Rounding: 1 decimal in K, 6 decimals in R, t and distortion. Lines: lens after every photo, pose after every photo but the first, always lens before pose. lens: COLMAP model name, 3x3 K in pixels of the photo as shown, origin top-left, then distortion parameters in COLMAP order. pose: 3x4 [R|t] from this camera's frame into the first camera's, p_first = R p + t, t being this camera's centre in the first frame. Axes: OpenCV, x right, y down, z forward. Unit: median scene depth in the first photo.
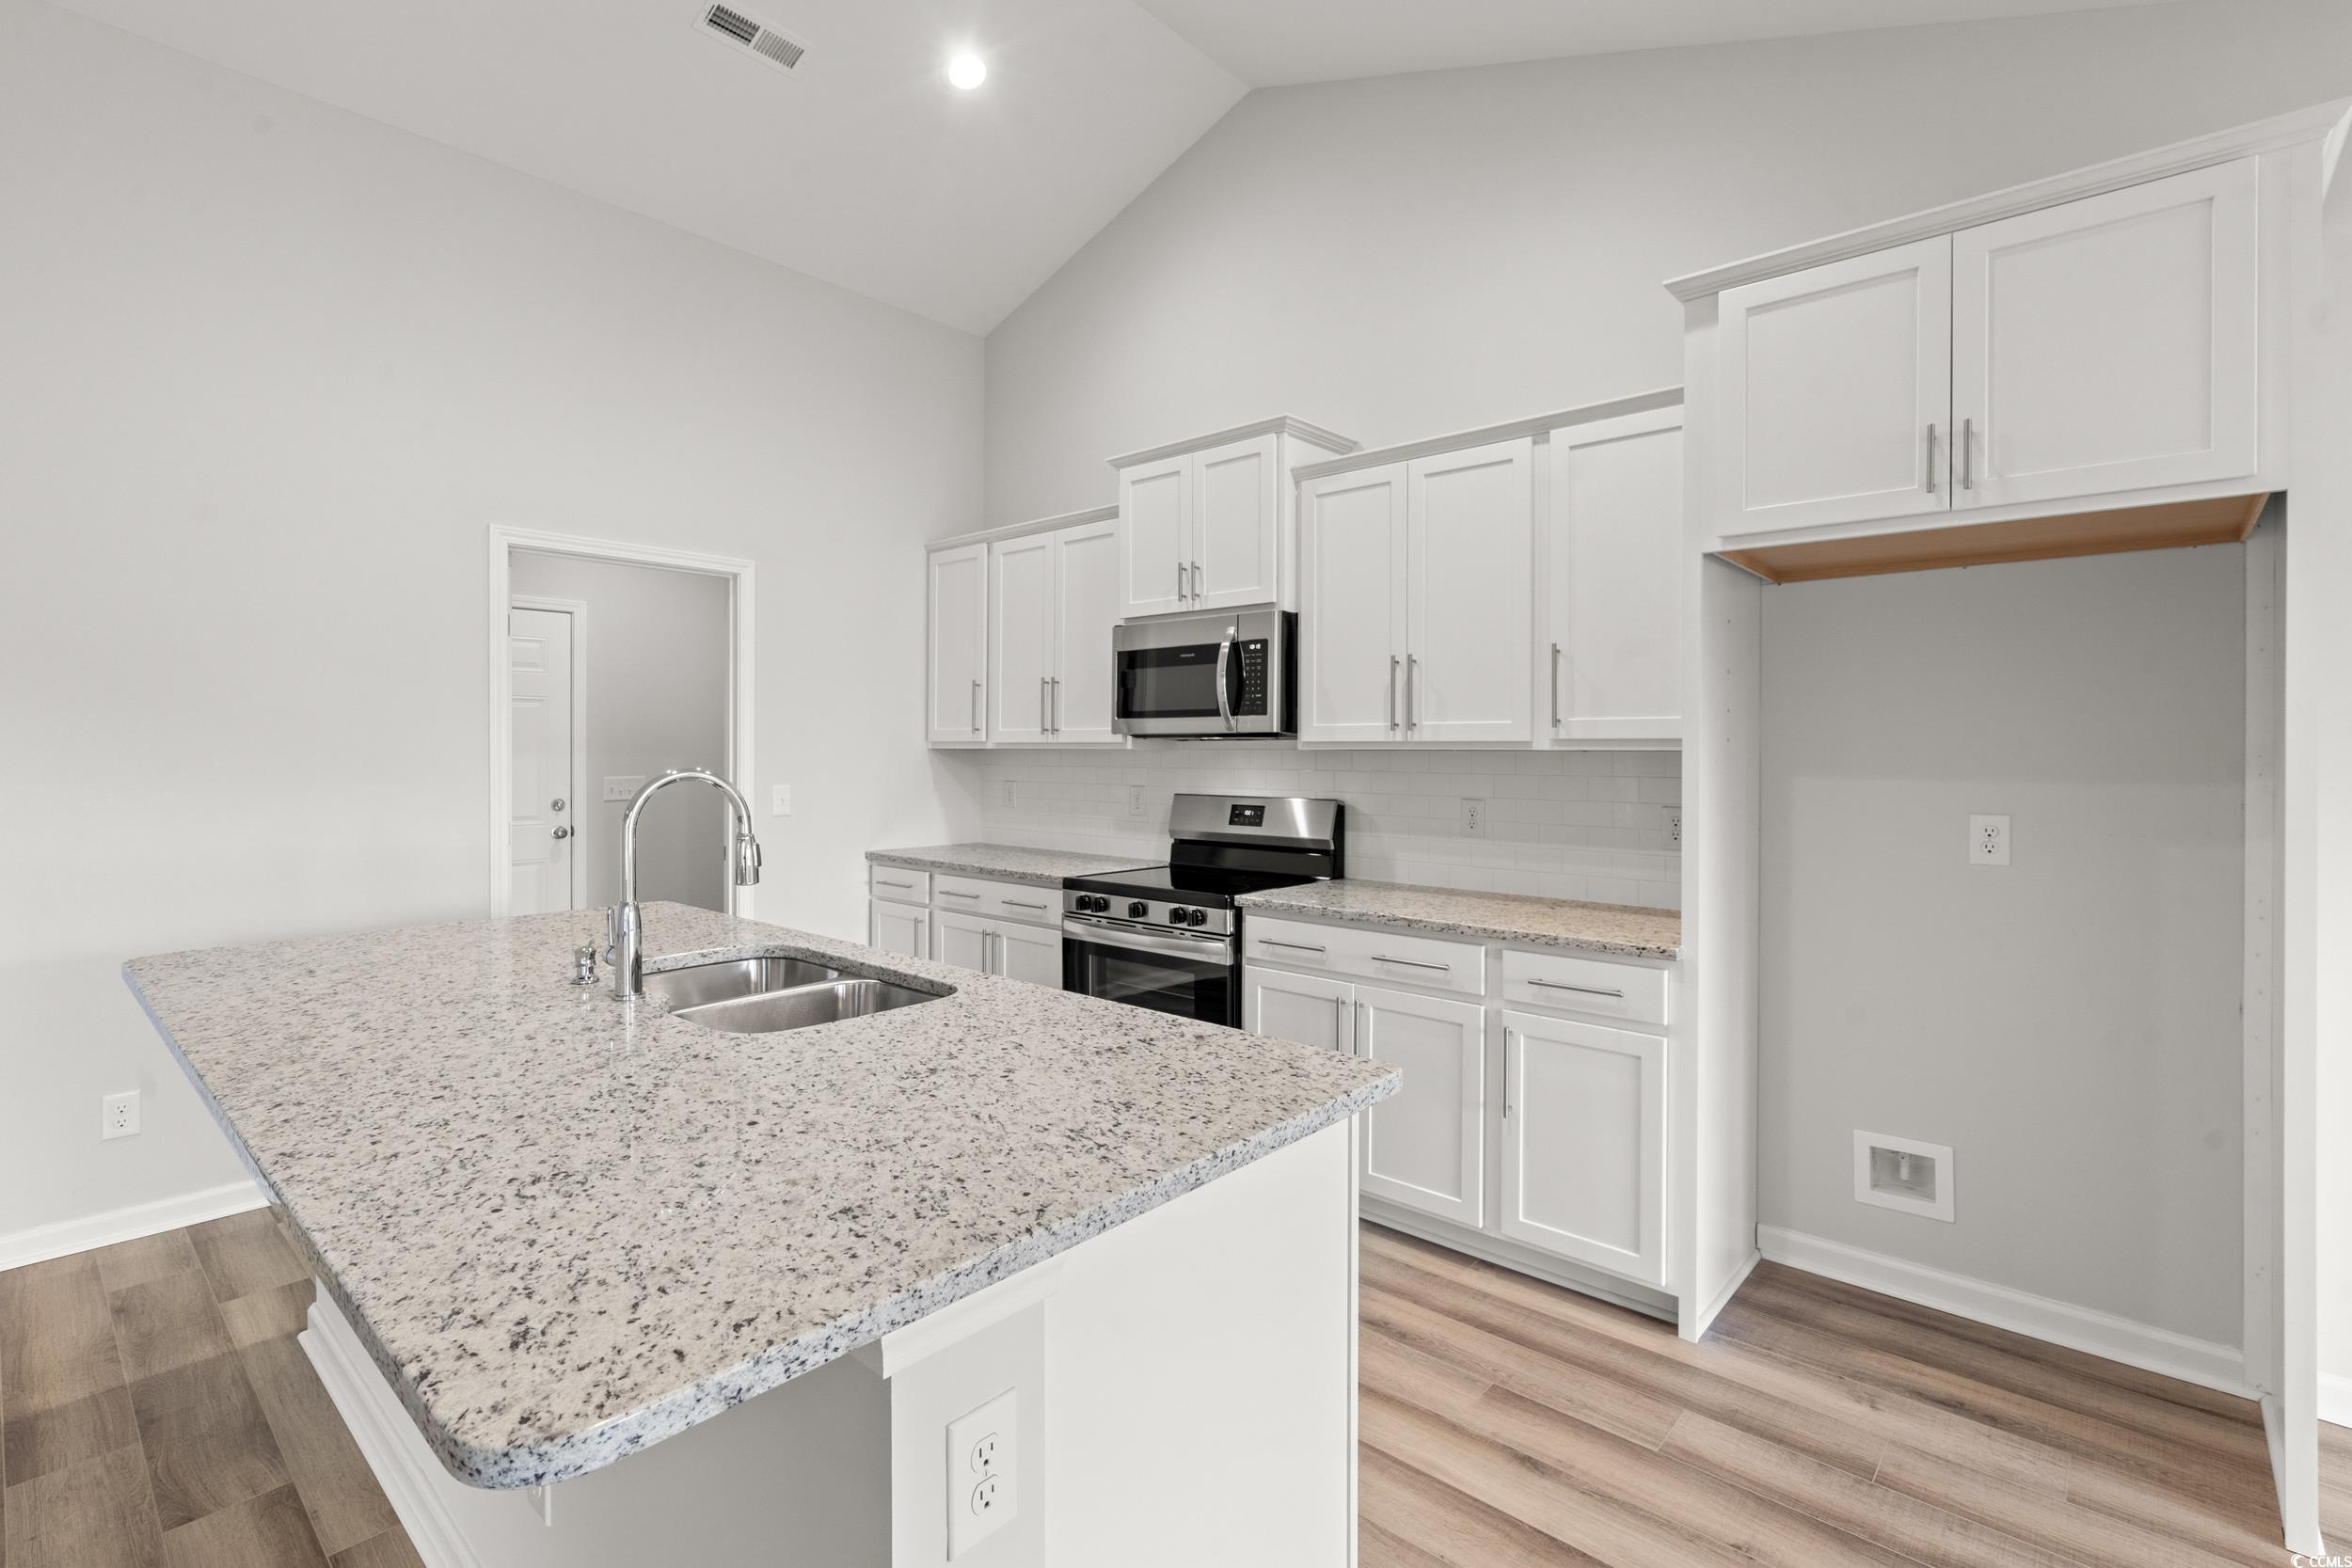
lens RADIAL K [[1075.9, 0, 1175.4], [0, 1075.9, 745.5], [0, 0, 1]] dist [-0.002100, 0.002042]
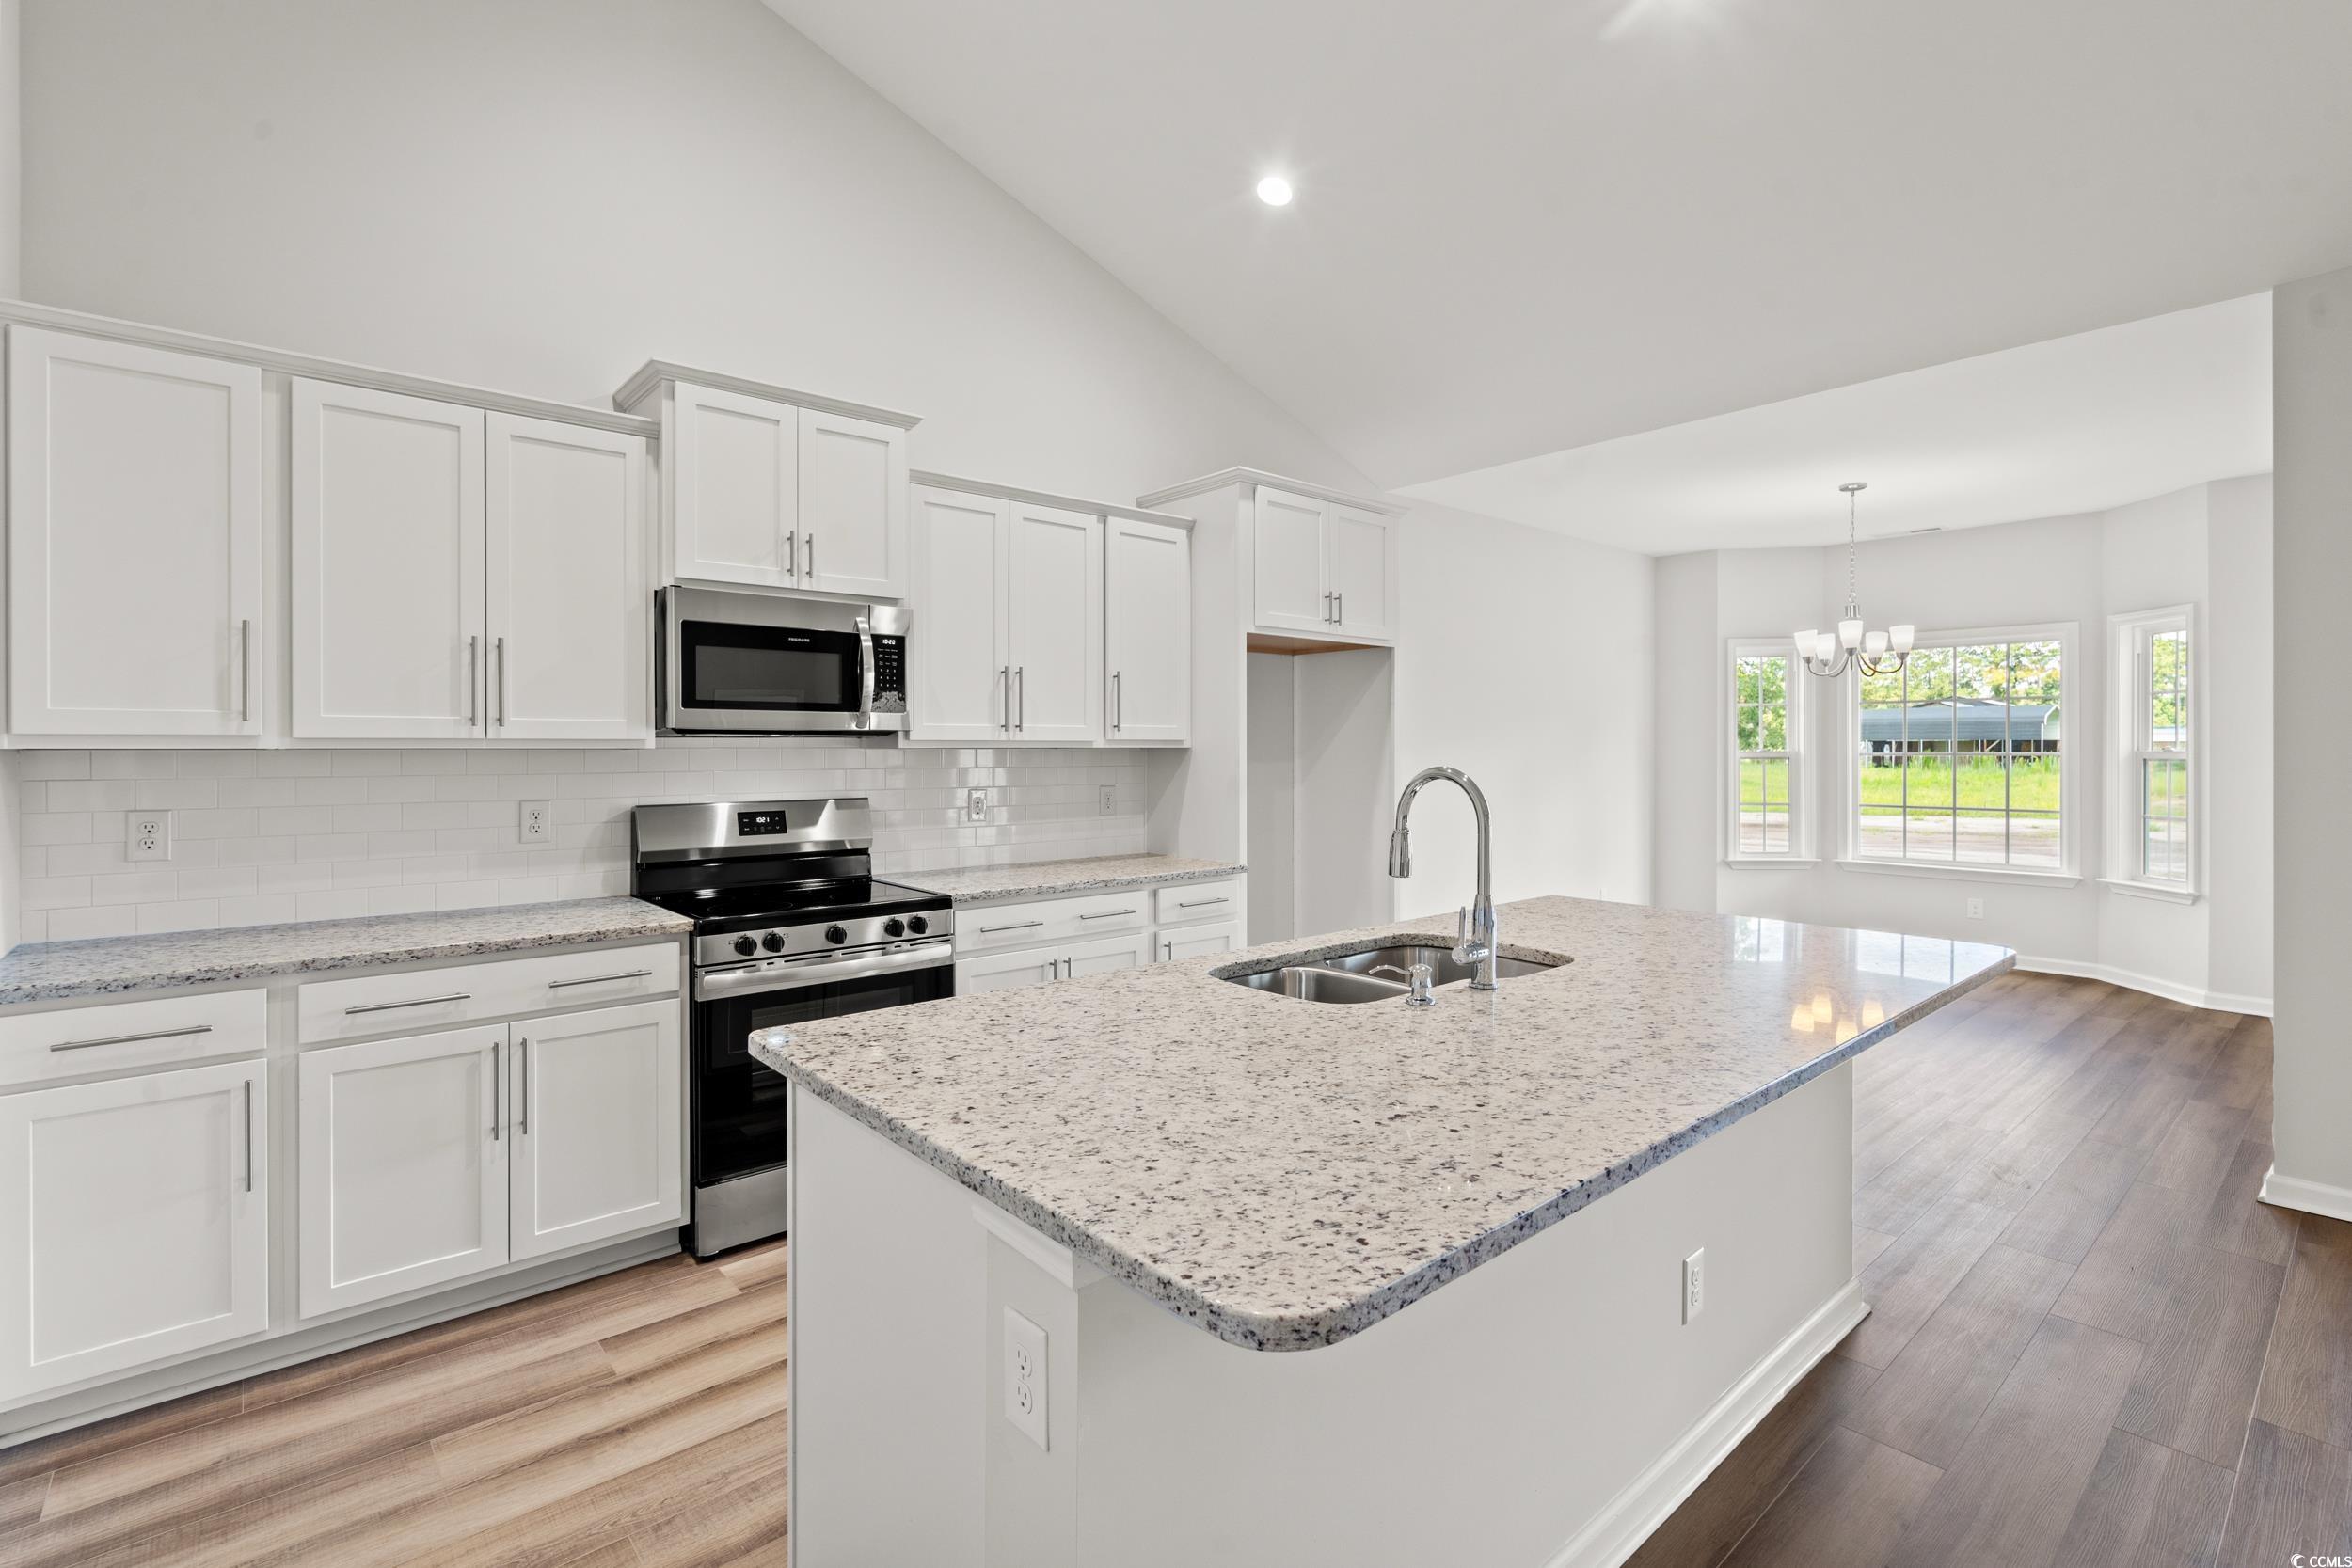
lens RADIAL K [[1075.9, 0, 1103.2], [0, 1075.9, 757.0], [0, 0, 1]] dist [-0.002100, 0.002042]
pose [[0.154884, -0.008794, 0.987894, -0.842136], [-0.000530, 0.999960, 0.008984, 0.003158], [-0.987933, -0.001915, 0.154873, 0.650330]]
